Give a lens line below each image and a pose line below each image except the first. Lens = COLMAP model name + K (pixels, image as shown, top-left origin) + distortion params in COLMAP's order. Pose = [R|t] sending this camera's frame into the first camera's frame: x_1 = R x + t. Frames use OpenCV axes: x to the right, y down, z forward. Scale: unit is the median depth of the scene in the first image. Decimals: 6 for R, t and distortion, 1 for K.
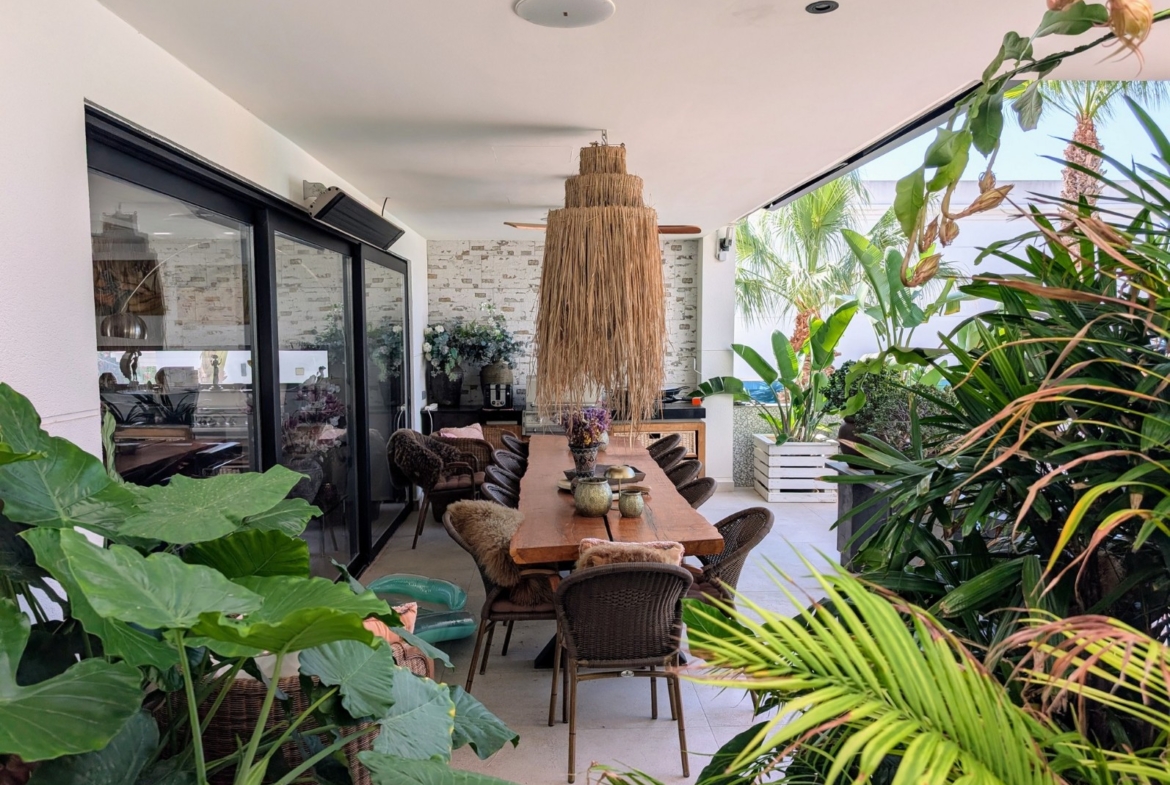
lens RADIAL K [[836.9, 0, 585.2], [0, 836.9, 396.7], [0, 0, 1]] dist [0.046528, -0.067653]
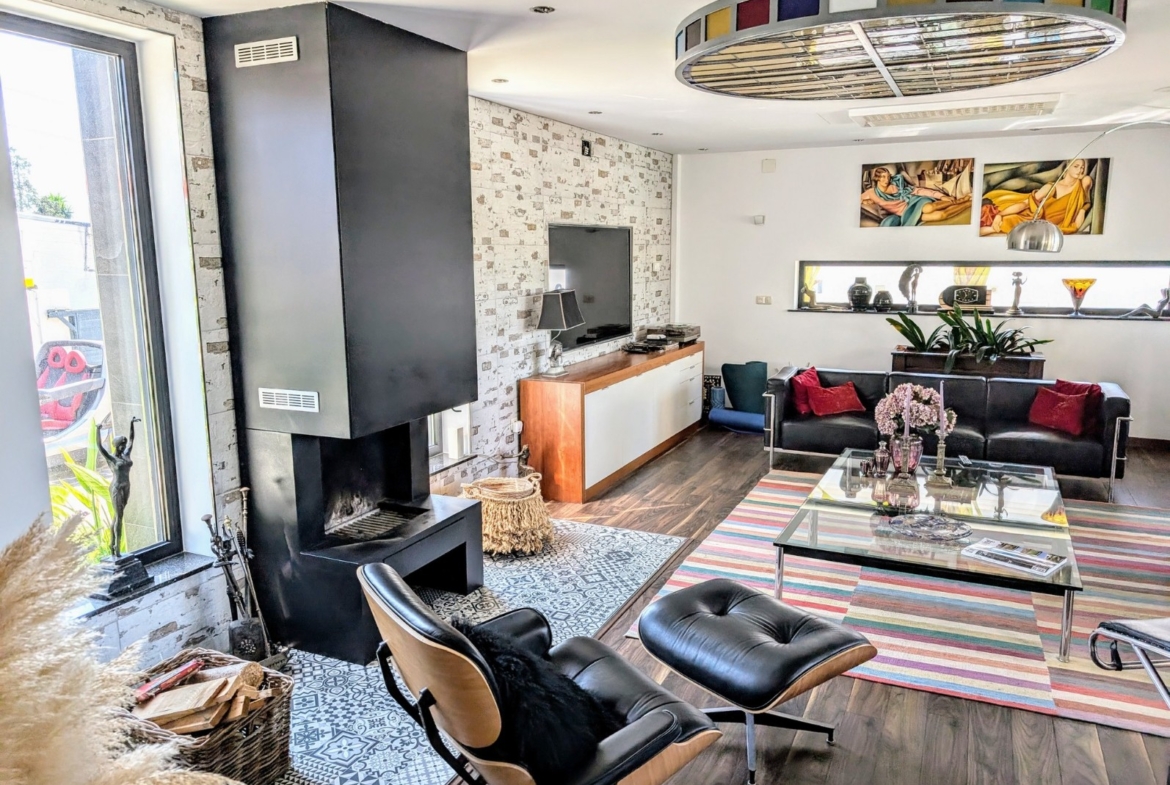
lens RADIAL K [[836.9, 0, 585.2], [0, 836.9, 396.7], [0, 0, 1]] dist [0.046528, -0.067653]
pose [[0.889454, 0.076364, -0.450599, -0.455514], [-0.035654, 0.994531, 0.098167, 0.007181], [0.455631, -0.071249, 0.887313, 0.055315]]
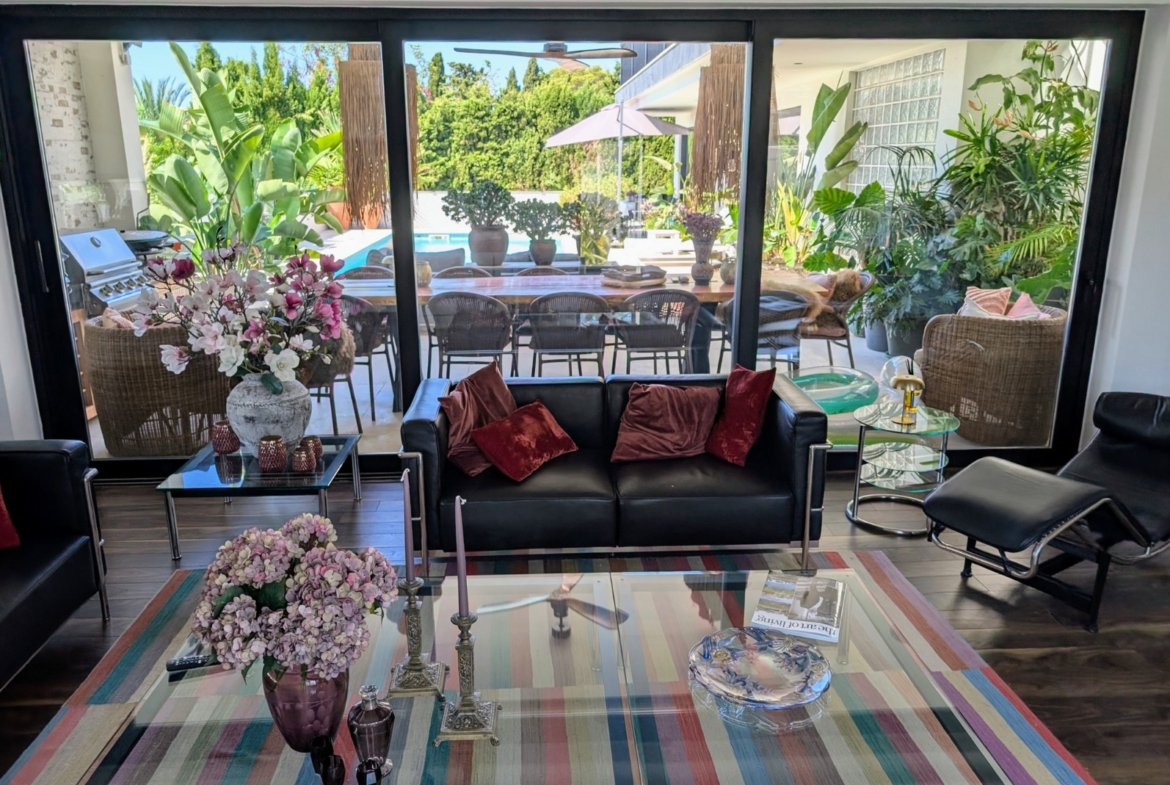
lens RADIAL K [[881.0, 0, 585.0], [0, 881.0, 392.5], [0, 0, 1]] dist [0.000735, -0.008015]
pose [[-0.016836, -0.253025, 0.967313, -0.742211], [0.091902, 0.962963, 0.253487, -0.037273], [-0.995626, 0.093166, 0.007041, 0.620199]]
